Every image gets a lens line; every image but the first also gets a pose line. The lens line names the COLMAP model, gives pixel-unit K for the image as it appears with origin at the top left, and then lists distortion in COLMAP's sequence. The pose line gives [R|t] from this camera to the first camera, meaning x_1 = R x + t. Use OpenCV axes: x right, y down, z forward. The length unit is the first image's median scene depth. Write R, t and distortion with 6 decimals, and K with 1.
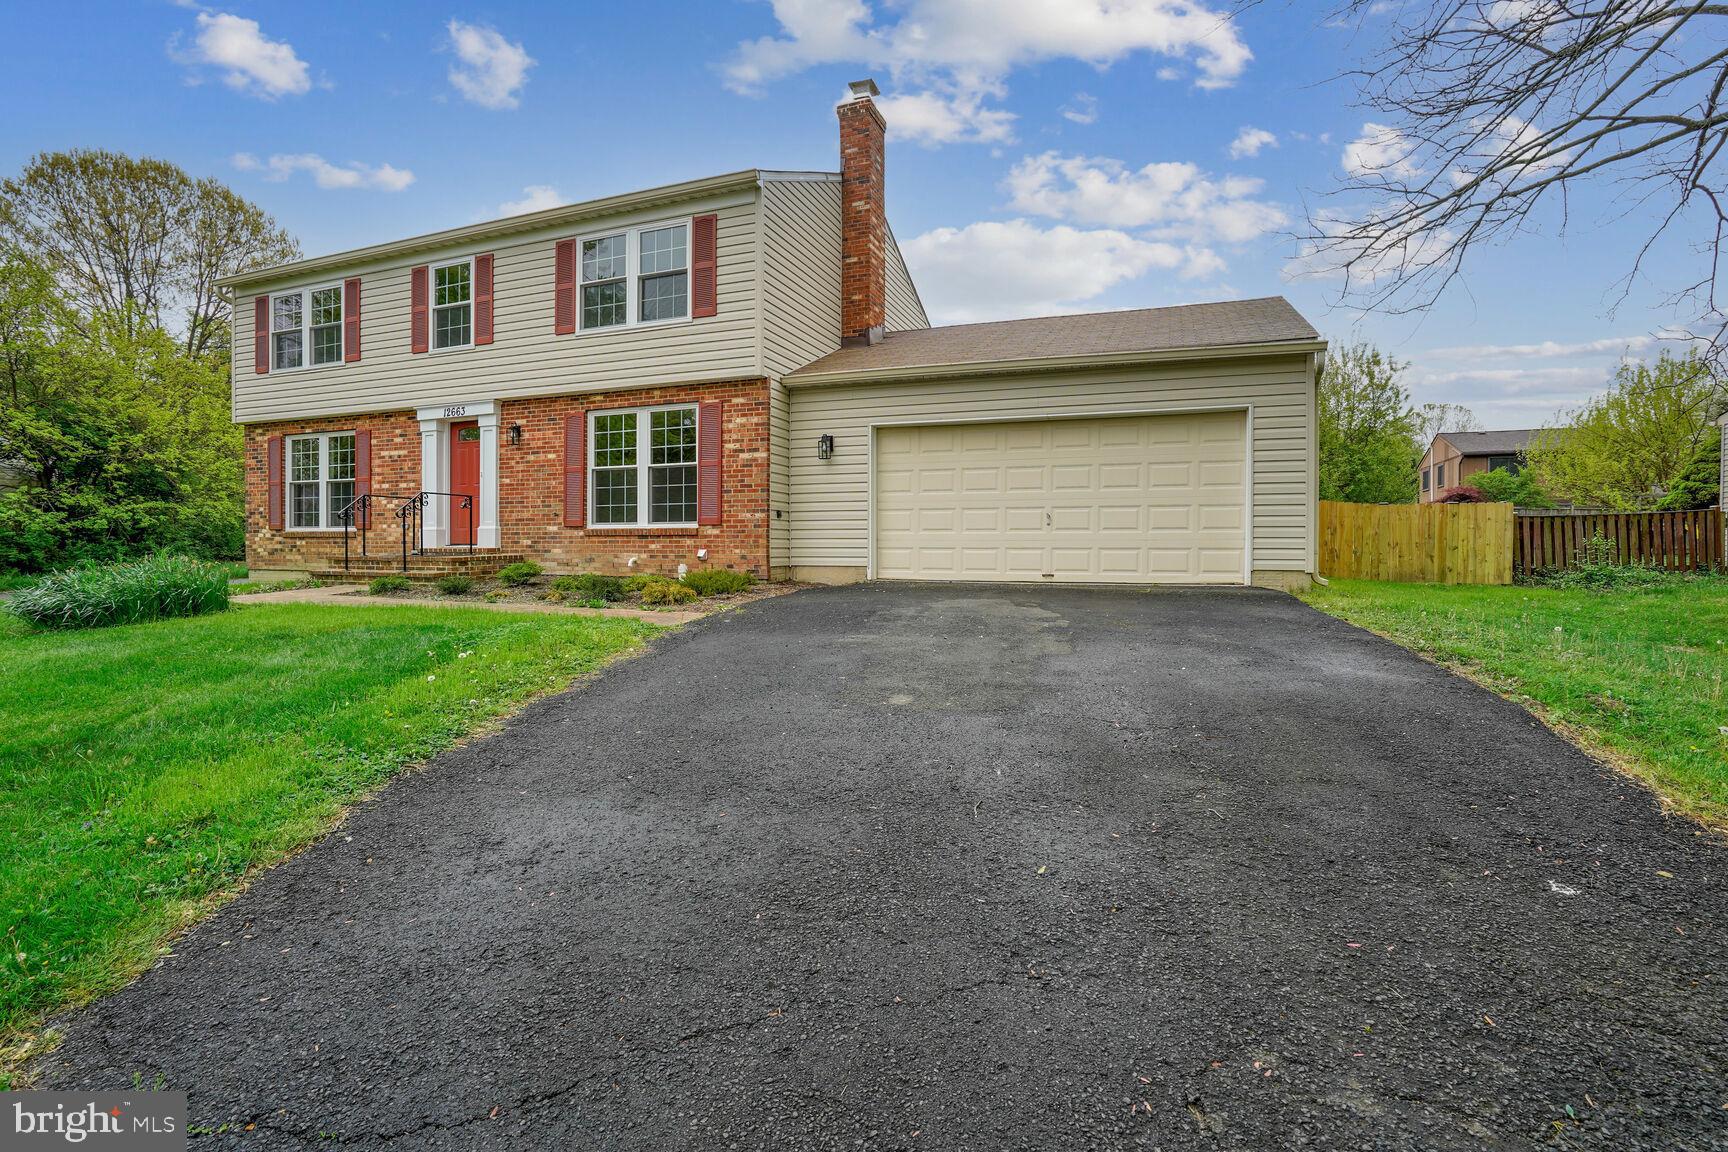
lens RADIAL K [[812.7, 0, 864.7], [0, 812.7, 567.5], [0, 0, 1]] dist [-0.034513, 0.015018]
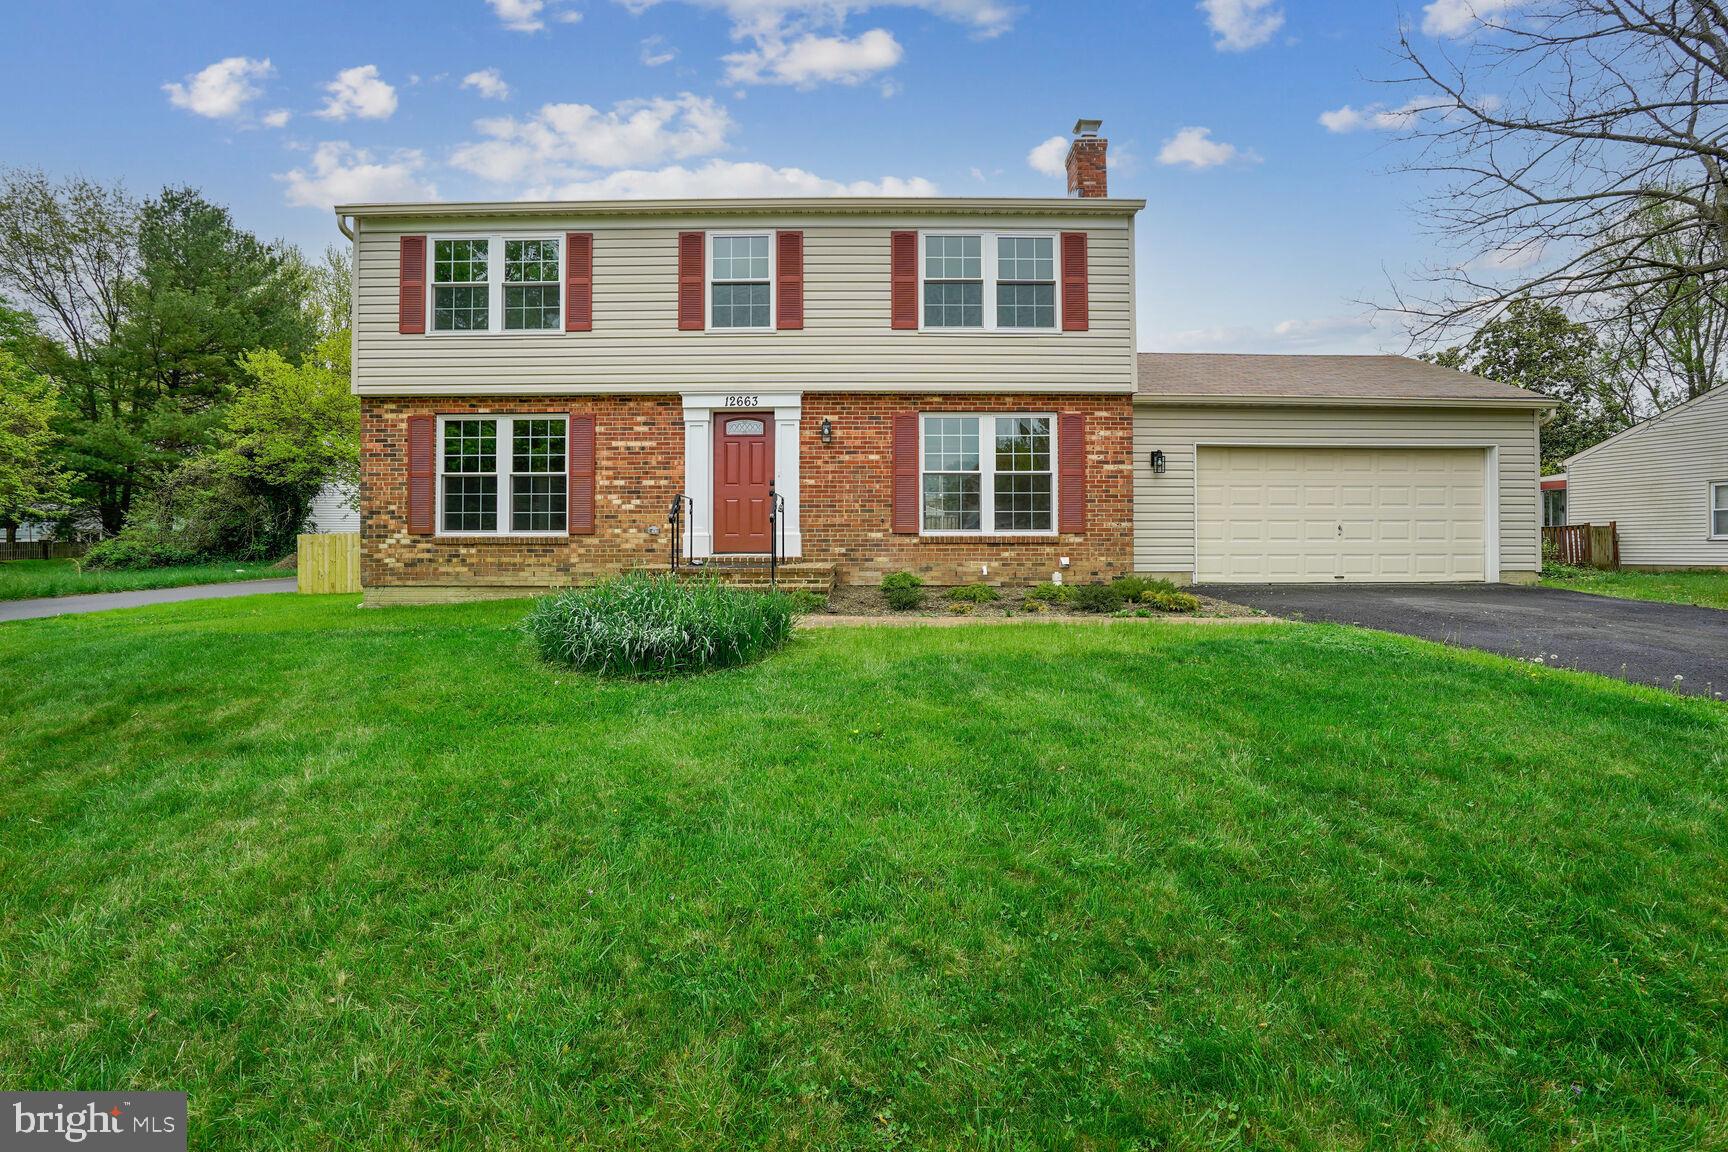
lens RADIAL K [[688.2, 0, 863.8], [0, 688.2, 555.4], [0, 0, 1]] dist [-0.040262, 0.000135]
pose [[0.928044, -0.003076, 0.372458, -0.637992], [0.012134, 0.999685, -0.021977, -0.007410], [-0.372273, 0.024915, 0.927789, 0.252808]]
